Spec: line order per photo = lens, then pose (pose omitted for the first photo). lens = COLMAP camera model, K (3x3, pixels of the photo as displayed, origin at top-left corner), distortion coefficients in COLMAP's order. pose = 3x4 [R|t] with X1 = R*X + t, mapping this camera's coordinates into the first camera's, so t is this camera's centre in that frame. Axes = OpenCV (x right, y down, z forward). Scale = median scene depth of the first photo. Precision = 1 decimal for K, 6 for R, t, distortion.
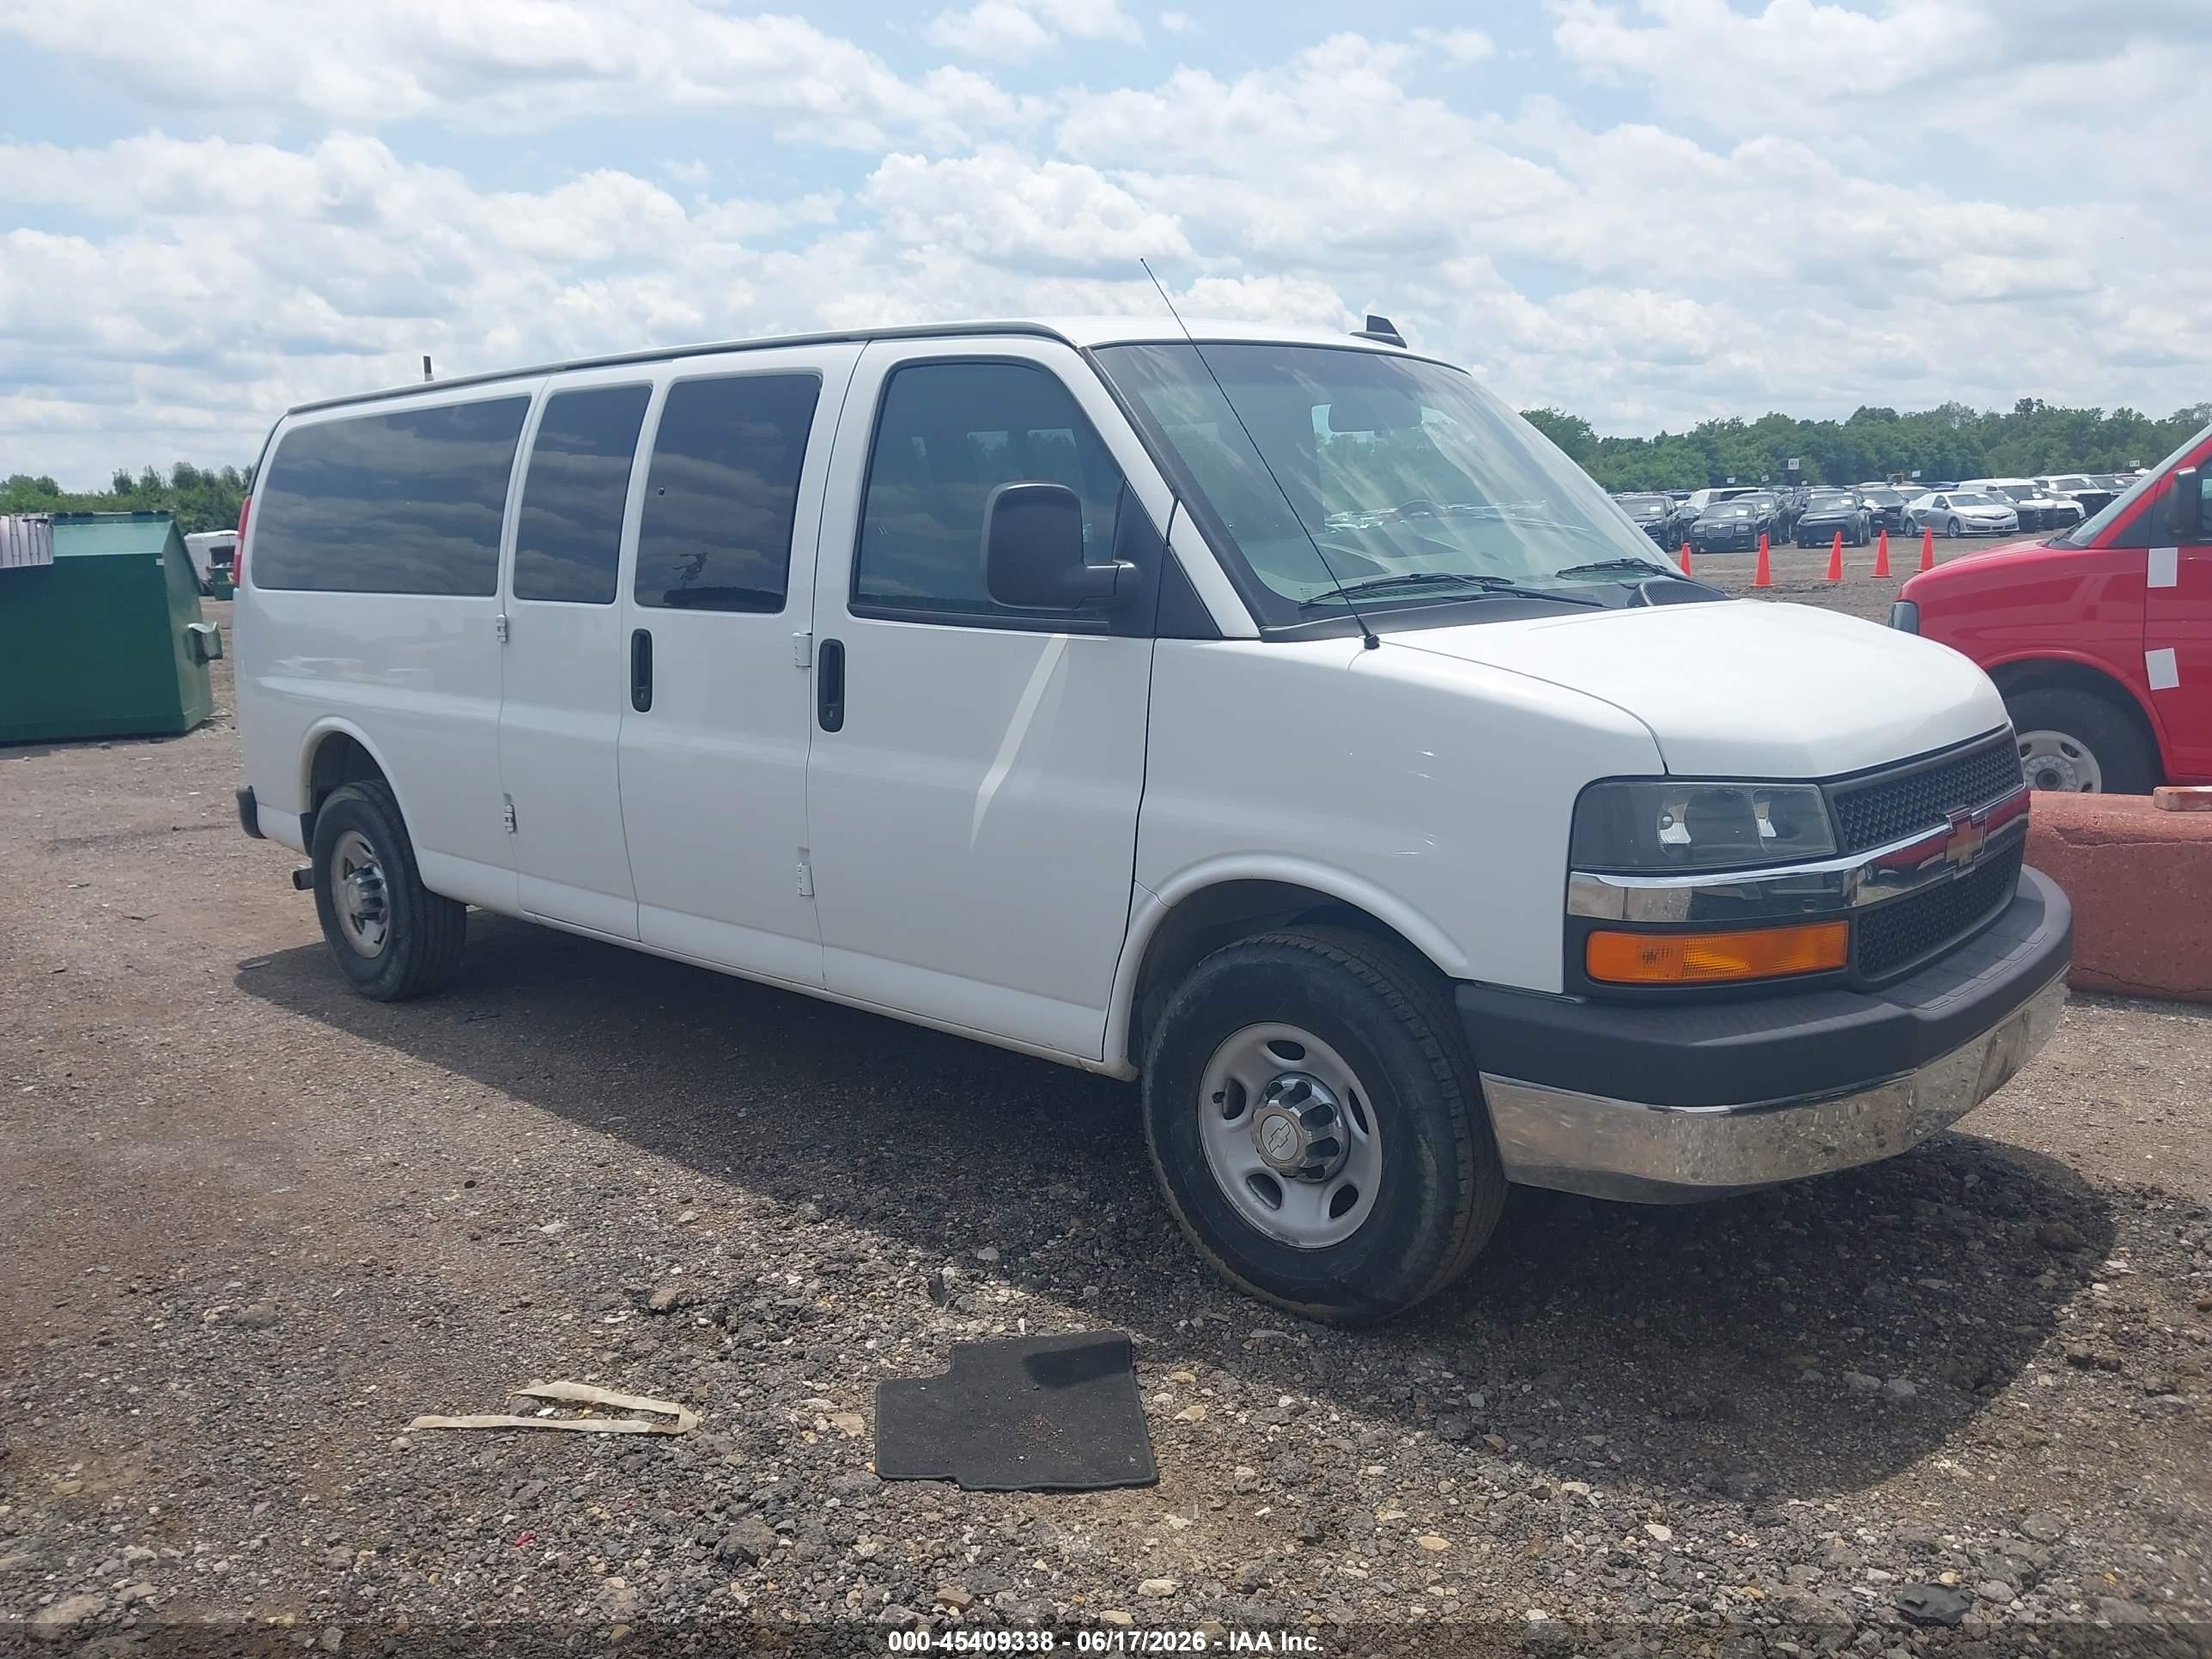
lens RADIAL K [[1776.9, 0, 1114.7], [0, 1776.9, 840.3], [0, 0, 1]] dist [0.038314, -0.030370]
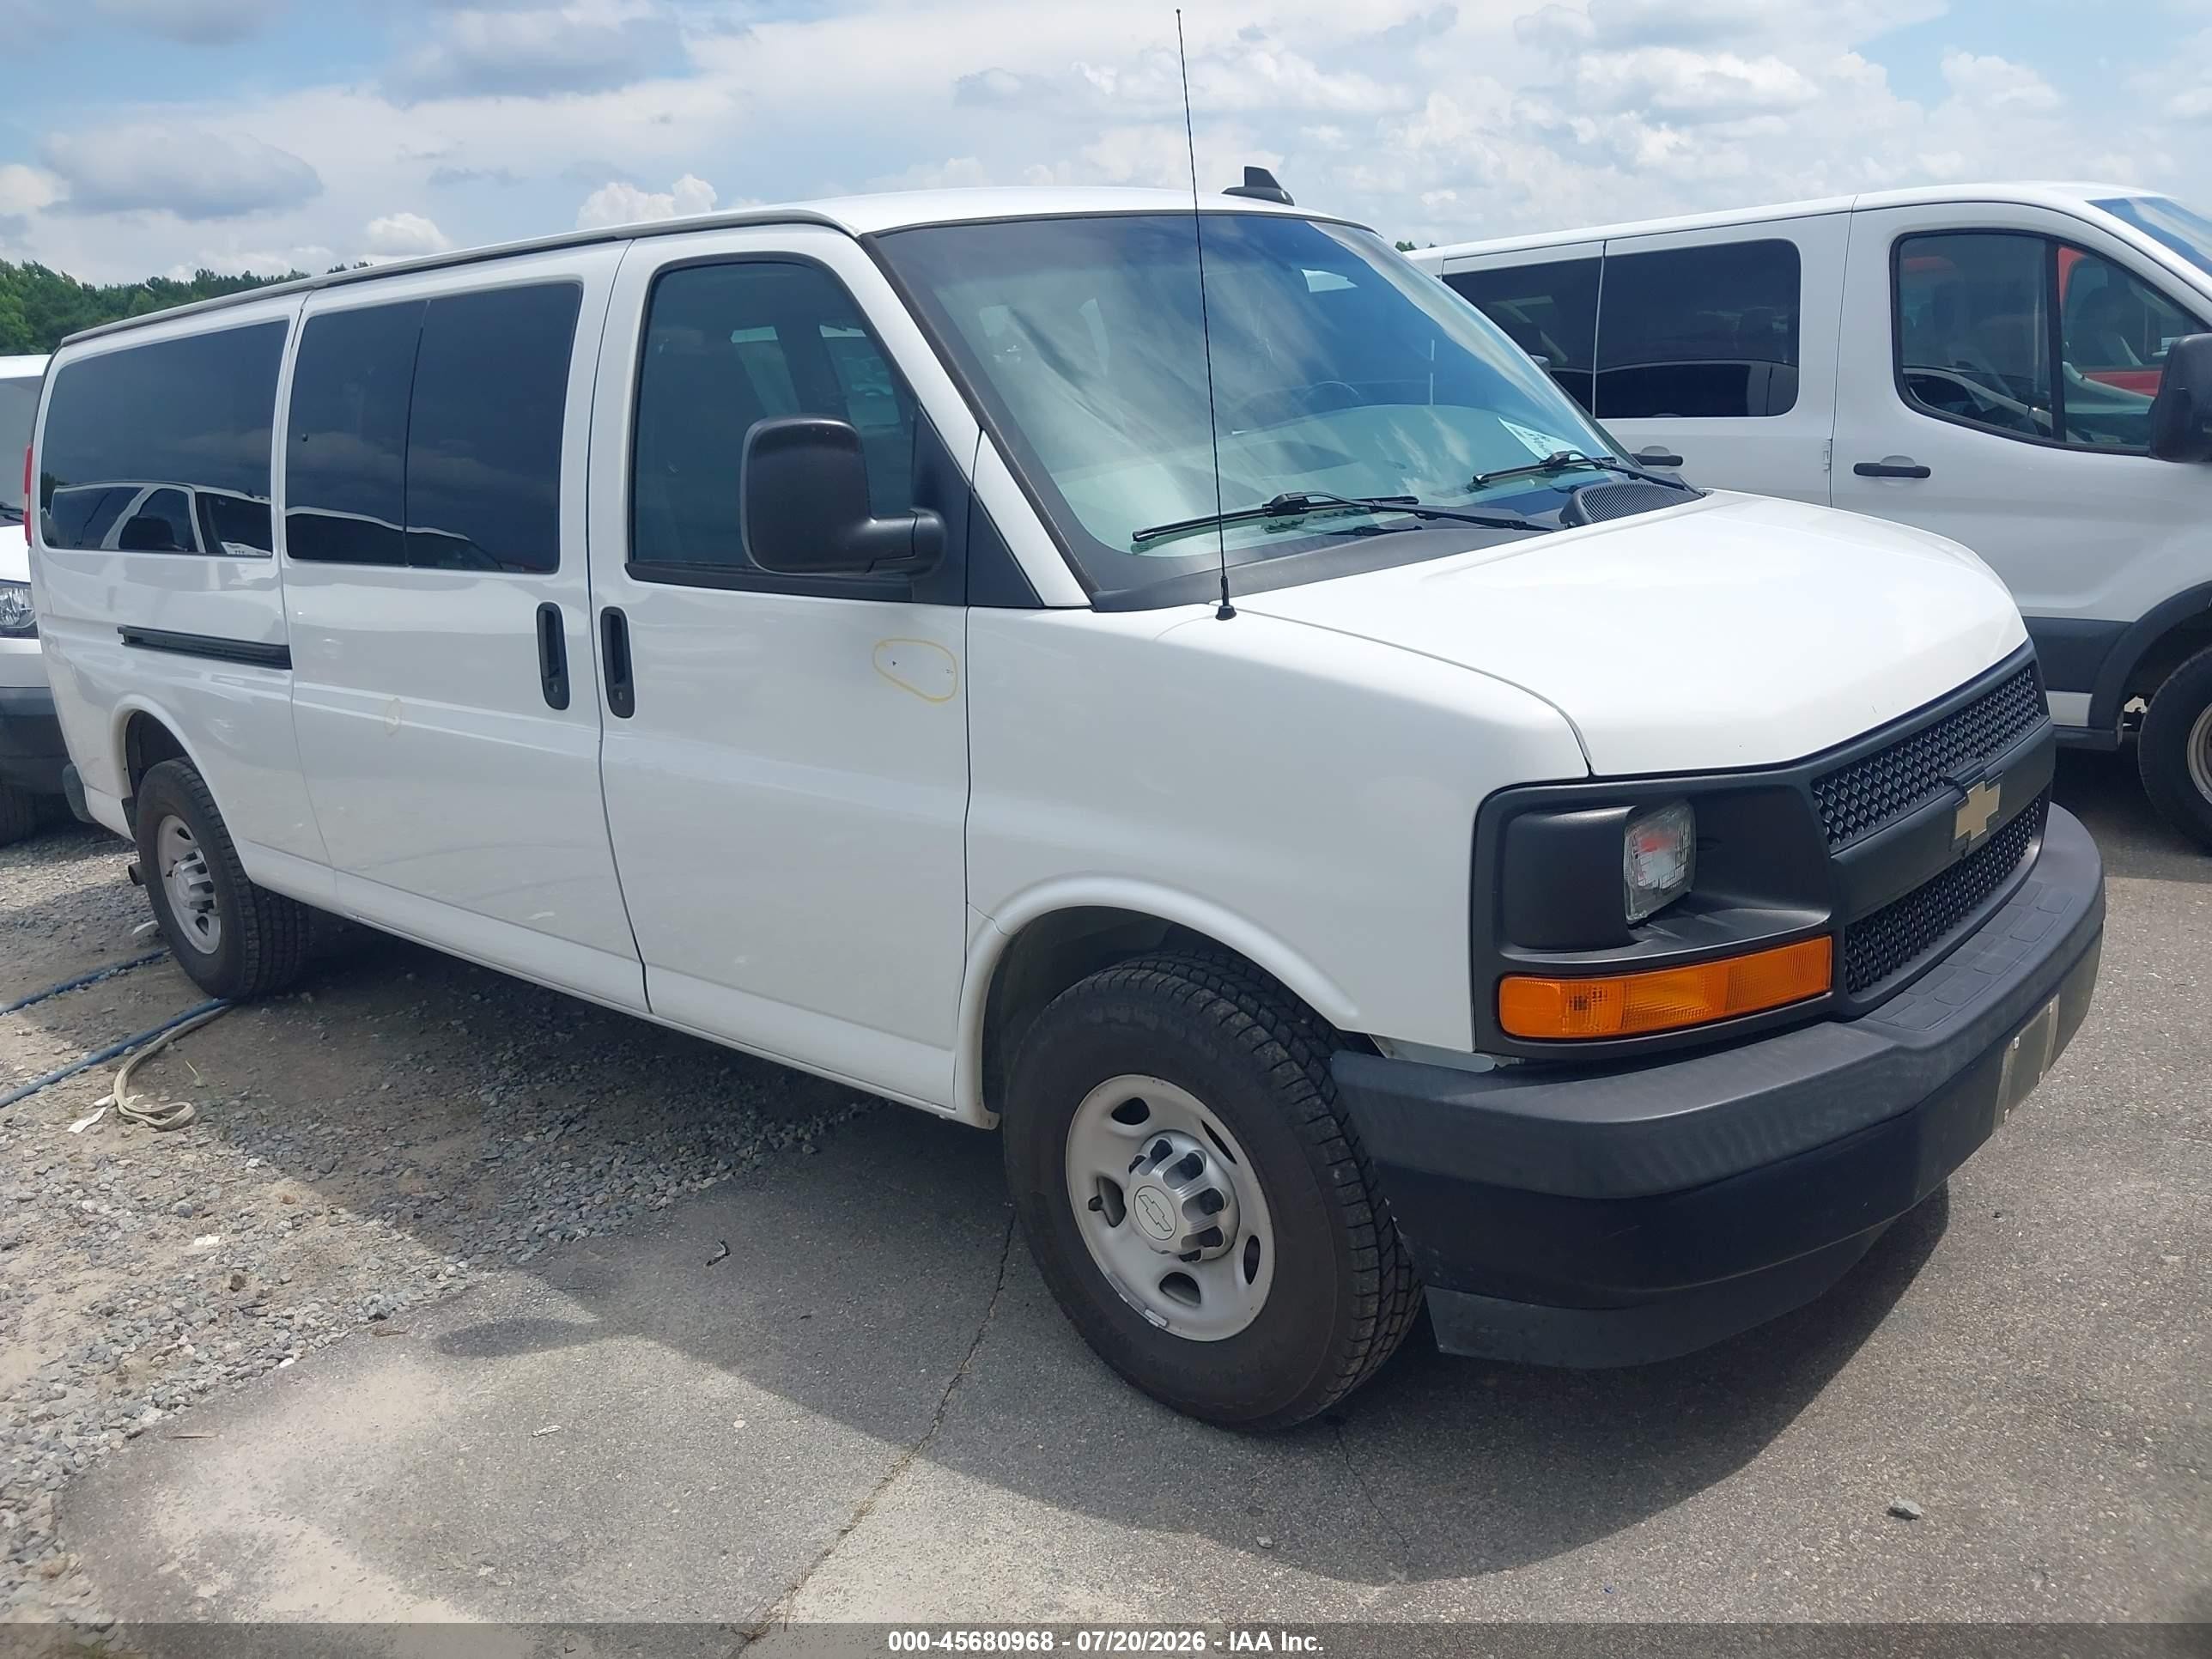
lens RADIAL K [[1776.9, 0, 1119.4], [0, 1776.9, 850.7], [0, 0, 1]] dist [0.038314, -0.030370]
pose [[0.998400, -0.056519, 0.001718, 0.084045], [0.056168, 0.994791, 0.085063, -0.068466], [-0.006517, -0.084830, 0.996374, 0.189076]]
